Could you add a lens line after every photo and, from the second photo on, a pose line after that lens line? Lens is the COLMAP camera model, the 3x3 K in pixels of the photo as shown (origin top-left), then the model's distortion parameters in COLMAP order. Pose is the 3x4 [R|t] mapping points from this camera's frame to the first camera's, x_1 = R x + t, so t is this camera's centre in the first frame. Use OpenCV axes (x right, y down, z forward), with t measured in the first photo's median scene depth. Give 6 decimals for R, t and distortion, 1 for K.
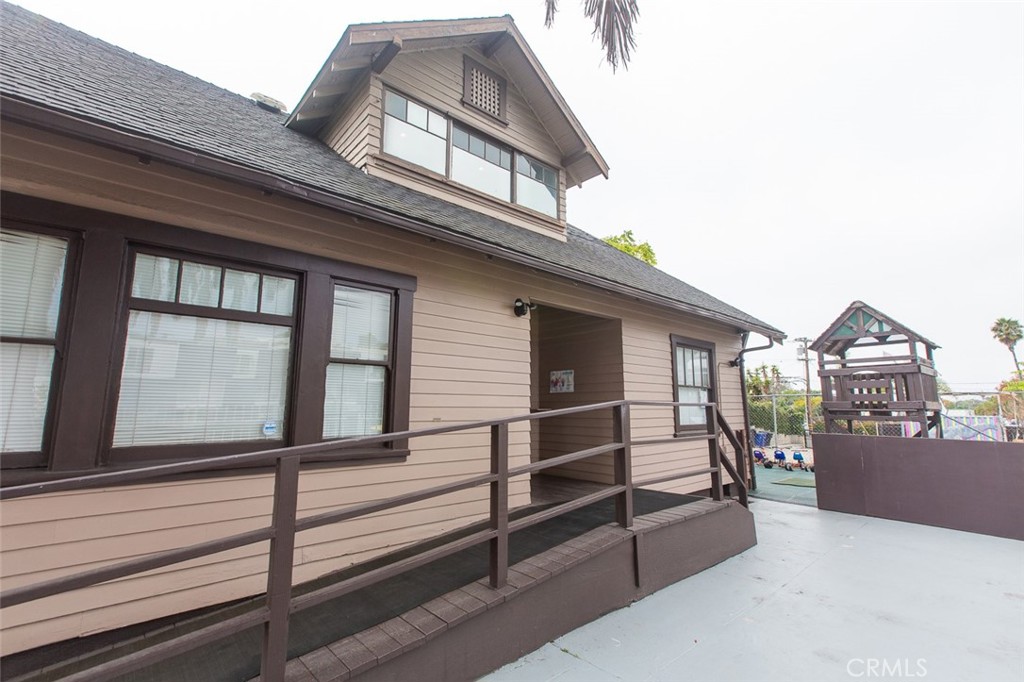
lens RADIAL K [[457.0, 0, 517.2], [0, 457.0, 337.9], [0, 0, 1]] dist [0.004023, -0.000636]
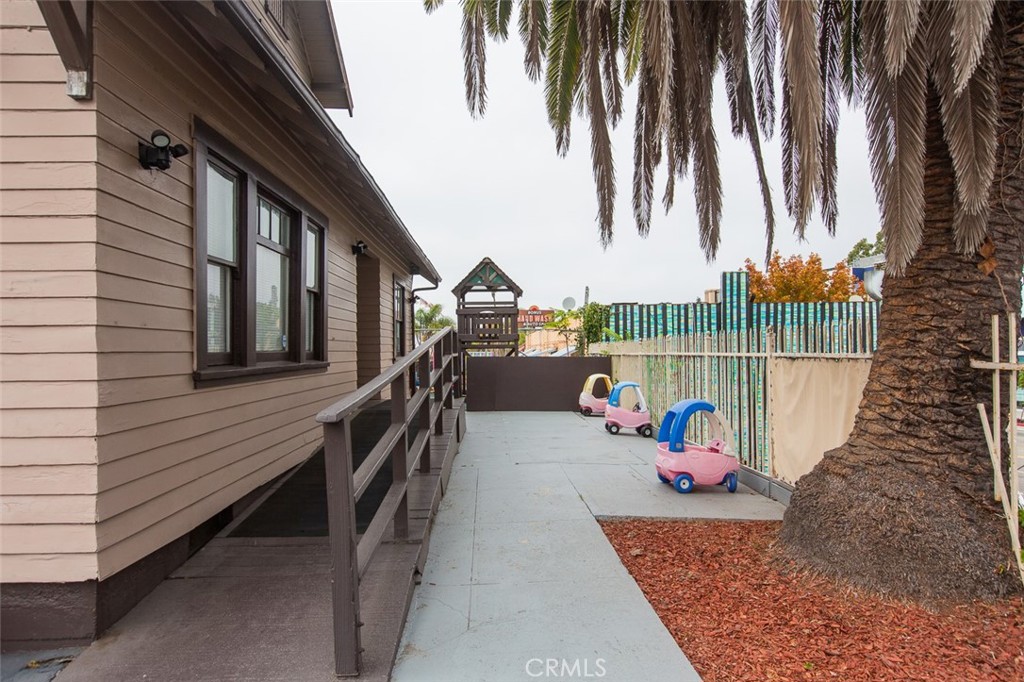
lens RADIAL K [[635.2, 0, 511.1], [0, 635.2, 346.2], [0, 0, 1]] dist [0.037075, 0.000119]
pose [[0.636209, -0.004472, 0.771504, -3.489575], [-0.105167, 0.990147, 0.092464, -0.029078], [-0.764315, -0.139963, 0.629470, -1.289080]]
